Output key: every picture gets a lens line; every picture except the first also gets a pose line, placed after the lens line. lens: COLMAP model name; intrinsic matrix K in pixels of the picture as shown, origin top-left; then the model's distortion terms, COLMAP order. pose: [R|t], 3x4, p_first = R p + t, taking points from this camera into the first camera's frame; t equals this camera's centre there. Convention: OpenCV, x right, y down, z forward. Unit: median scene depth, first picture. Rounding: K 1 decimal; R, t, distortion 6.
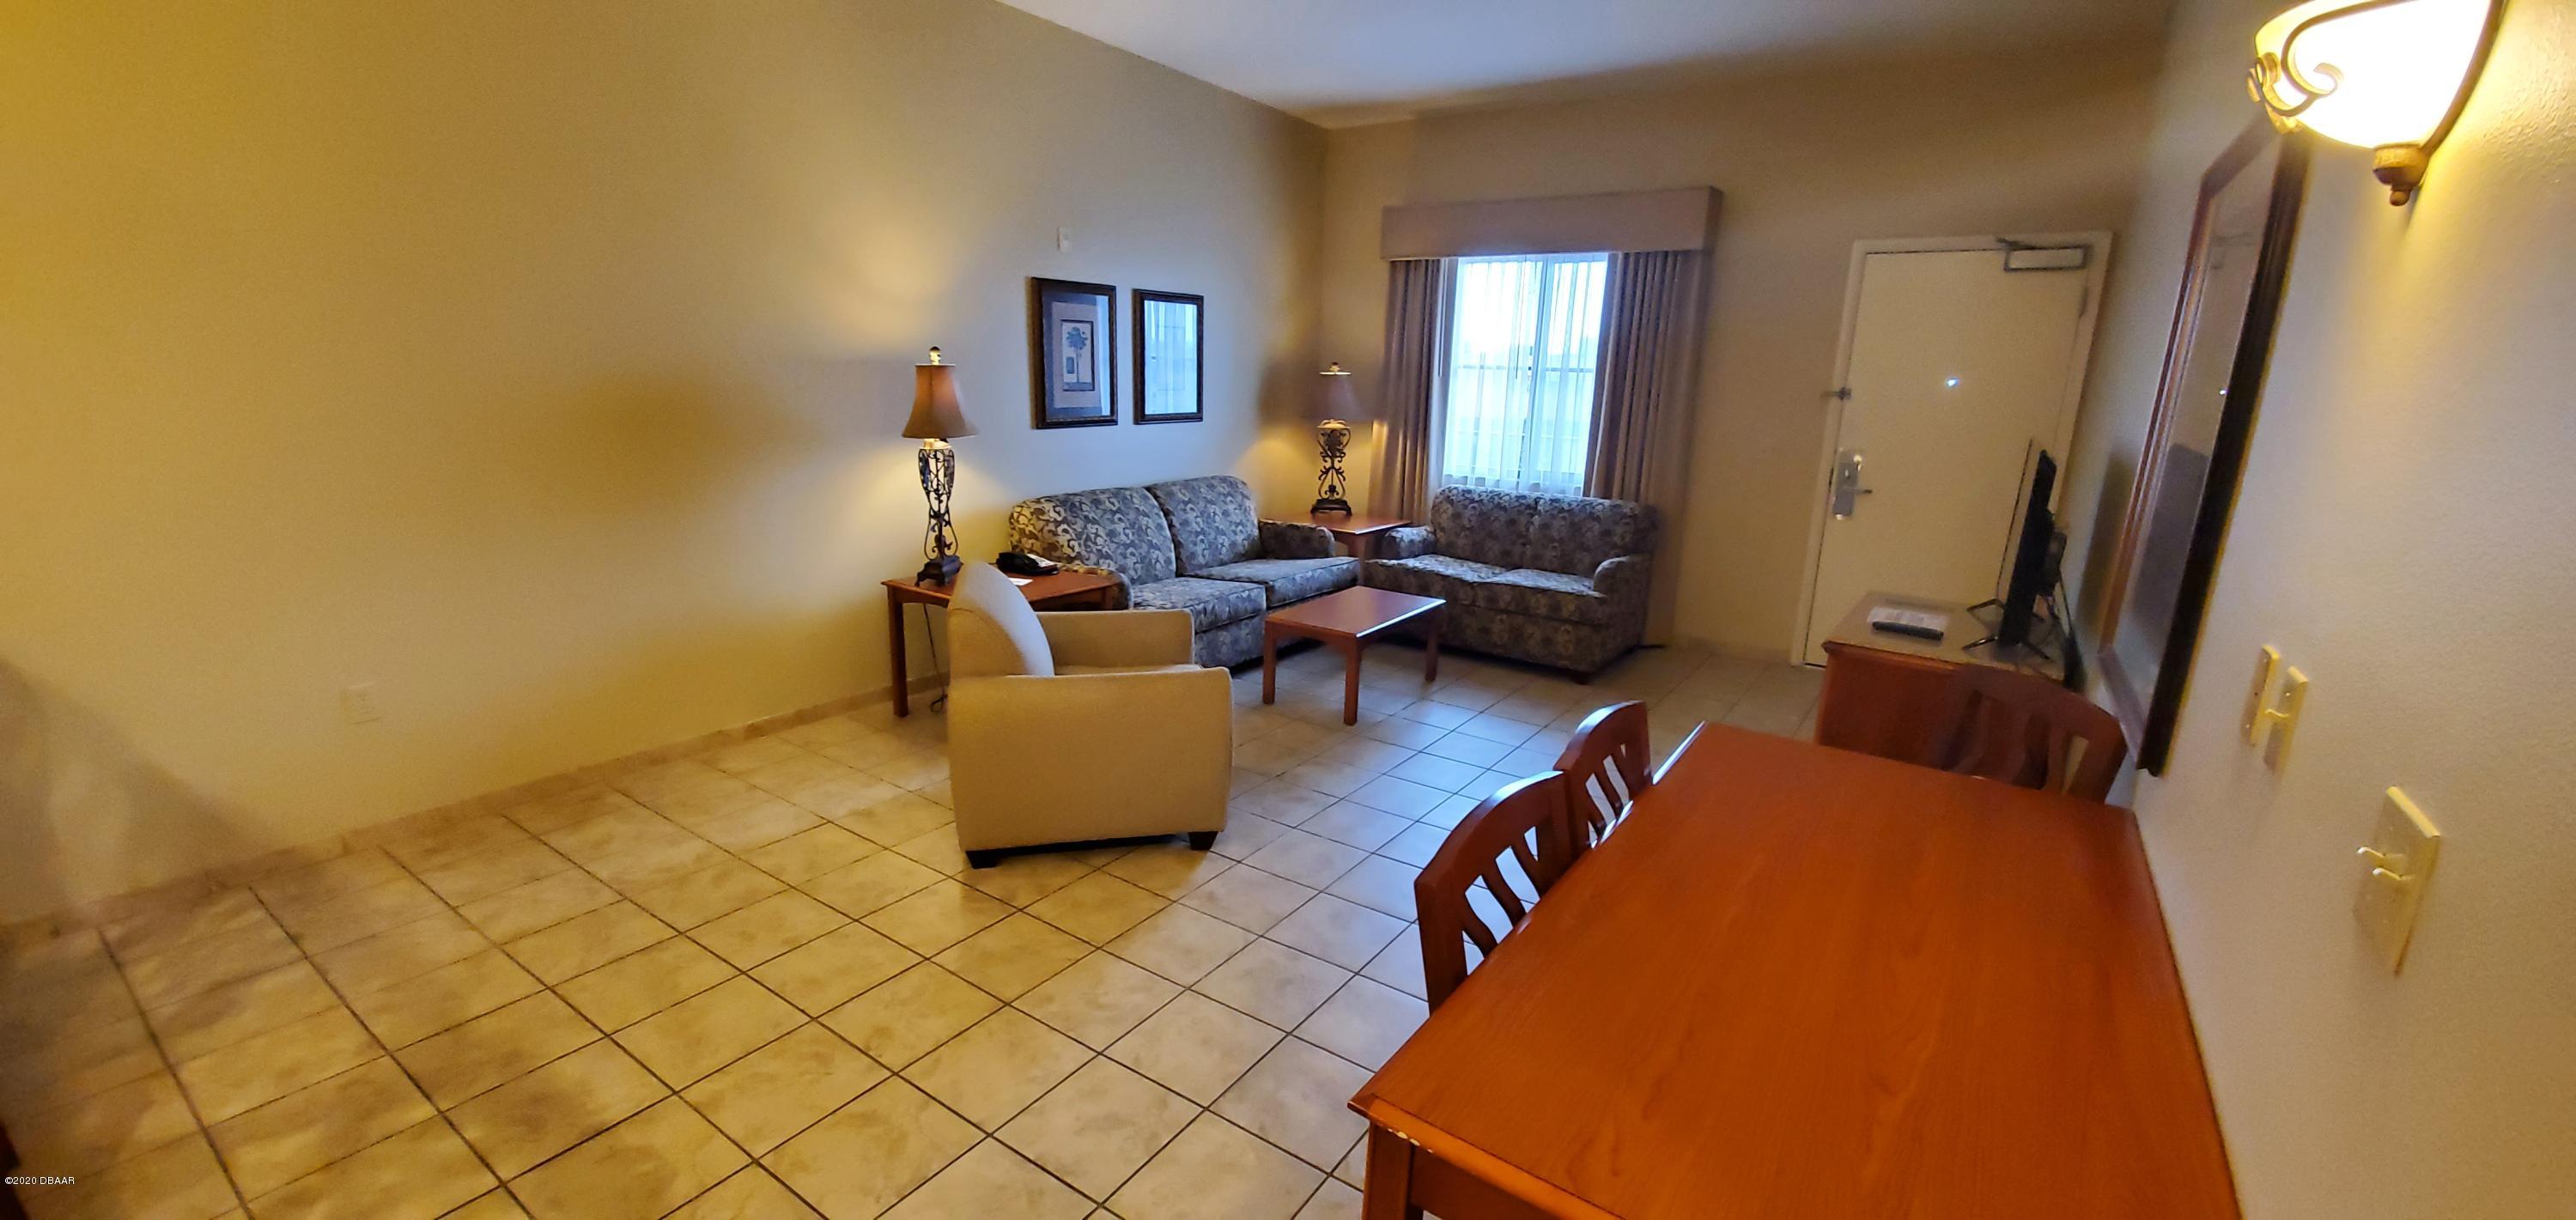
lens RADIAL K [[1010.9, 0, 1298.2], [0, 1010.9, 617.6], [0, 0, 1]] dist [0.001954, -0.013114]
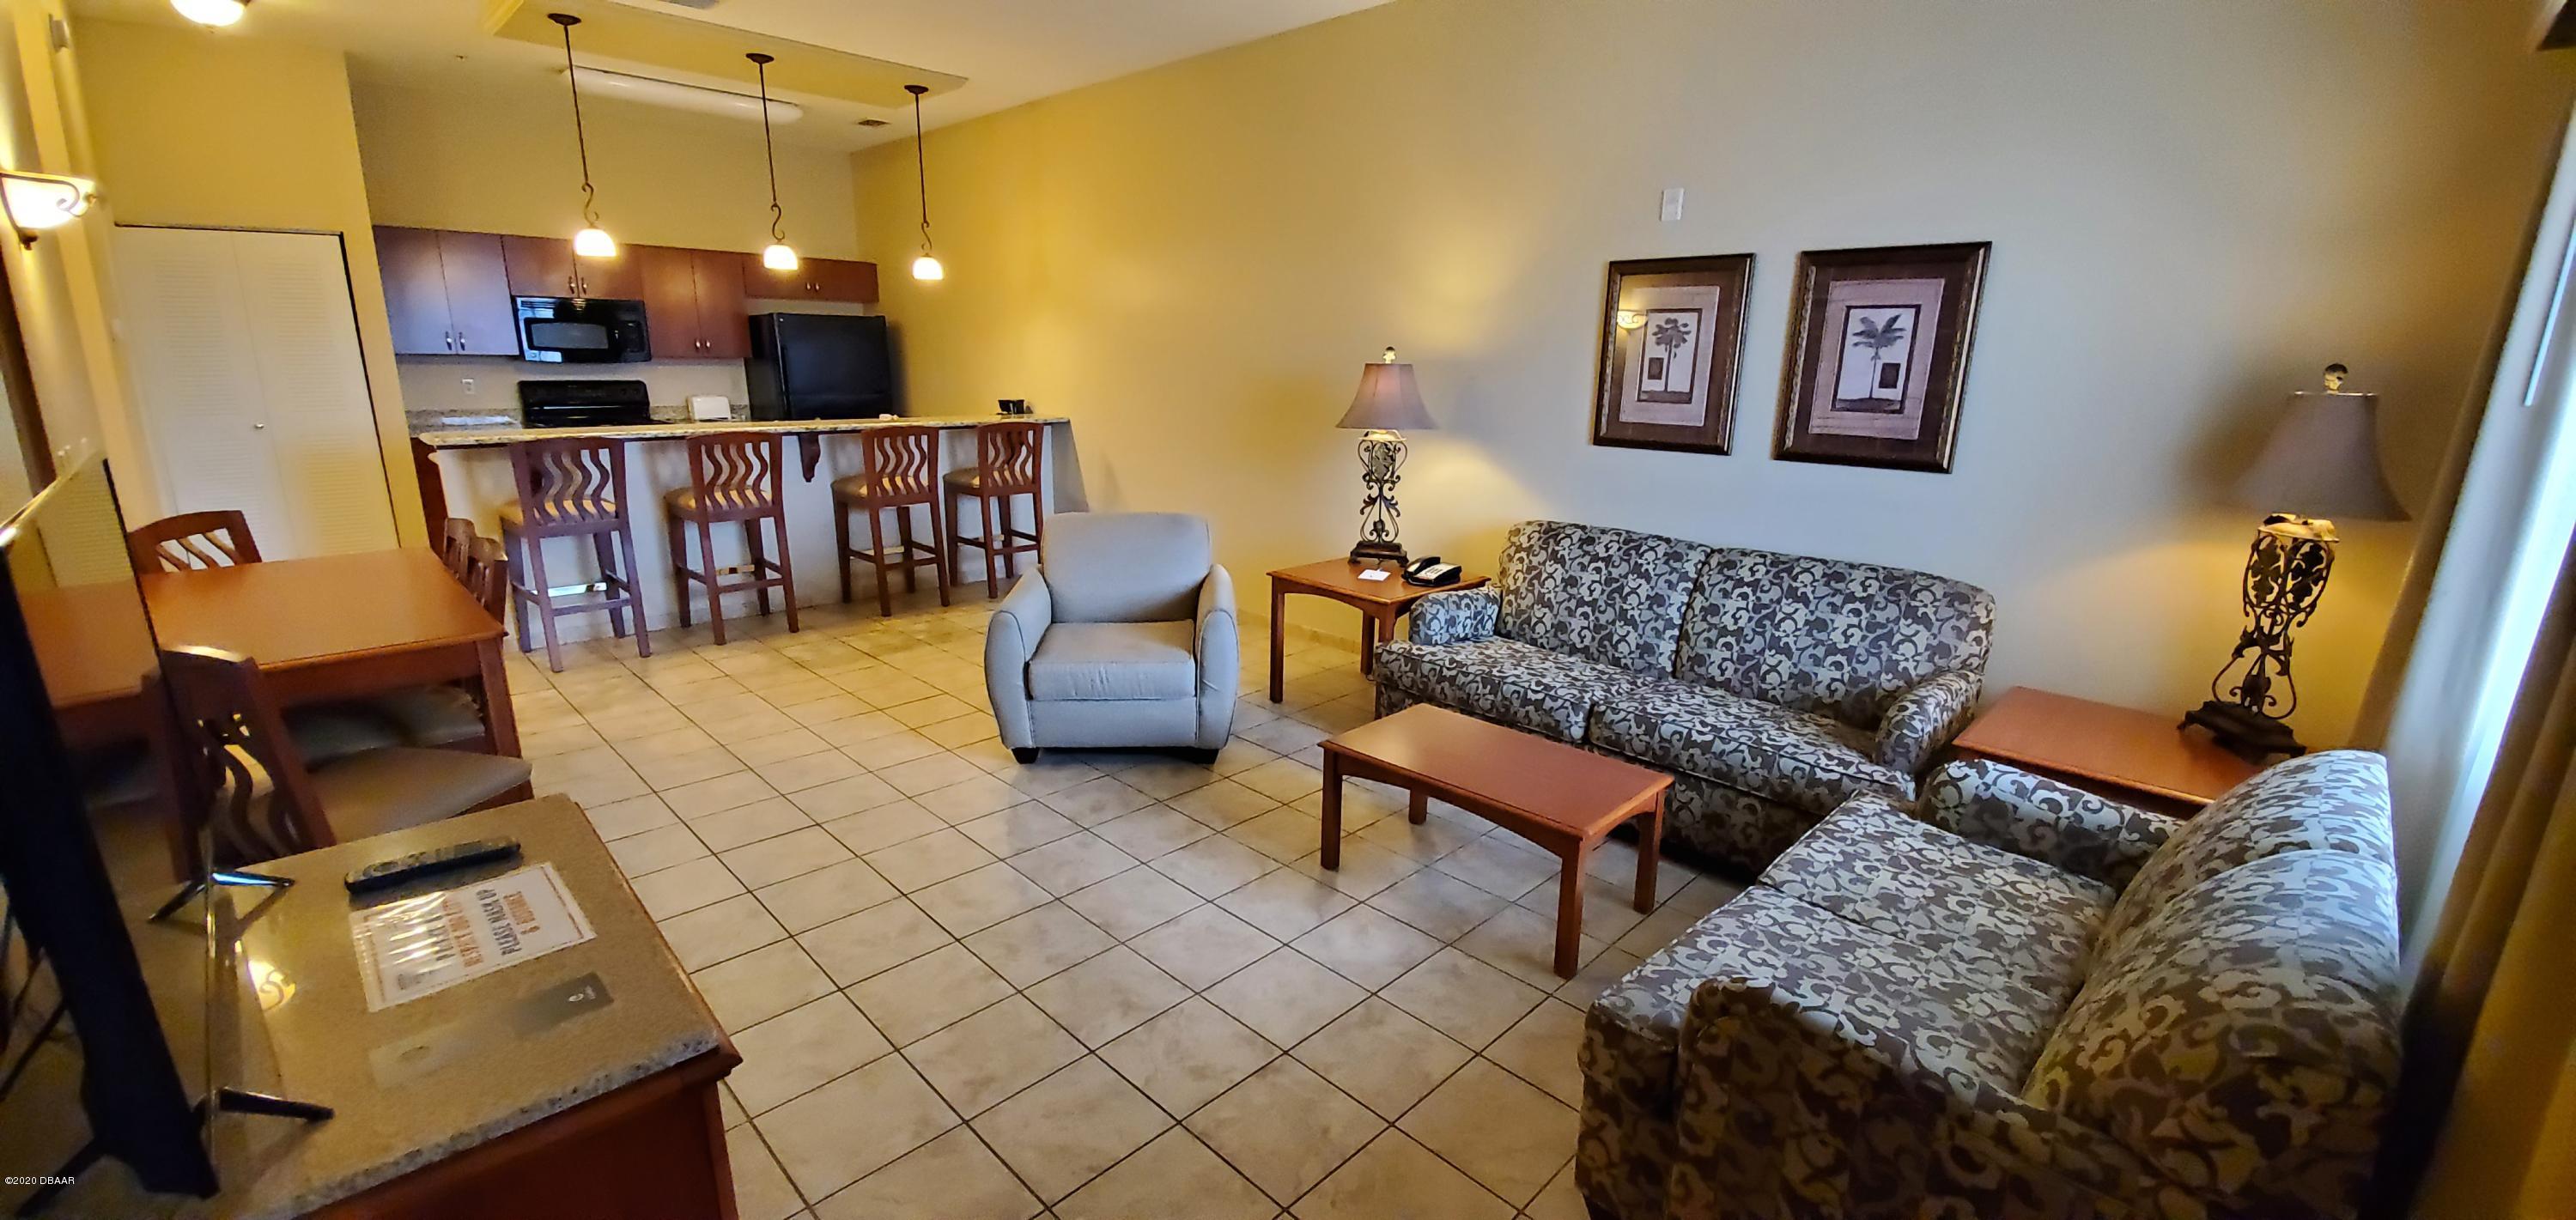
lens RADIAL K [[1010.9, 0, 1298.2], [0, 1010.9, 617.6], [0, 0, 1]] dist [0.001954, -0.013114]
pose [[-0.174136, 0.207447, -0.962623, 0.559936], [-0.269900, 0.930067, 0.249256, -0.179499], [0.947011, 0.303217, -0.105968, 0.825377]]
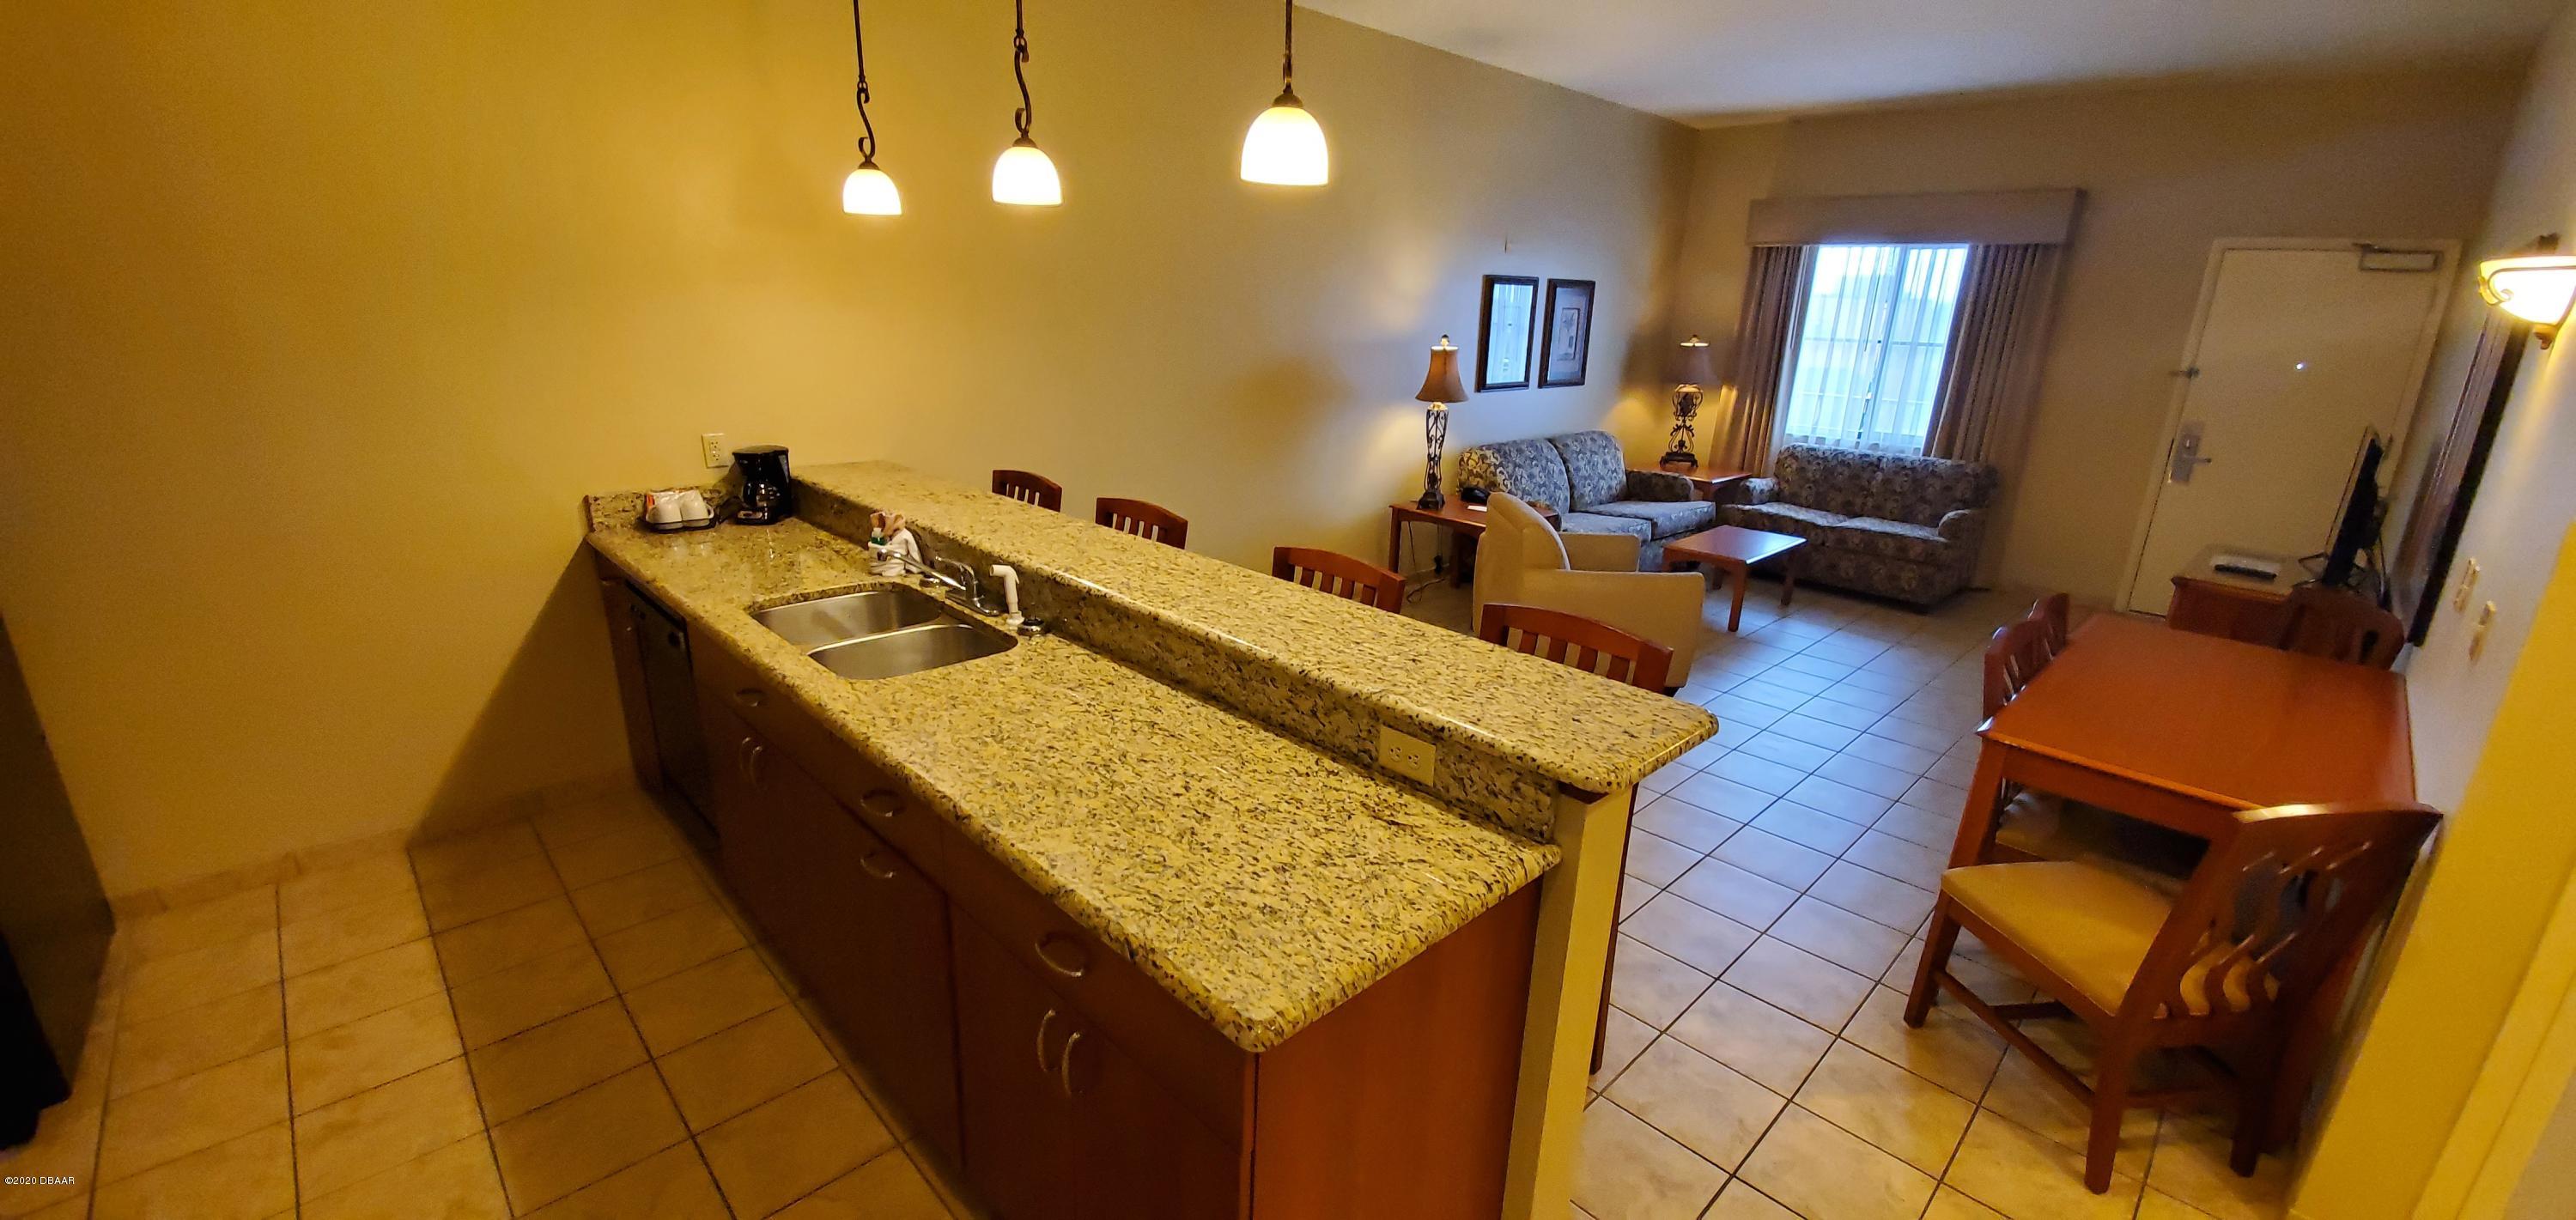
lens RADIAL K [[1010.9, 0, 1298.2], [0, 1010.9, 617.6], [0, 0, 1]] dist [0.001954, -0.013114]
pose [[0.979950, 0.058451, -0.190478, -0.202760], [-0.048132, 0.997134, 0.058363, 0.033033], [0.193343, -0.048024, 0.979955, -0.297984]]
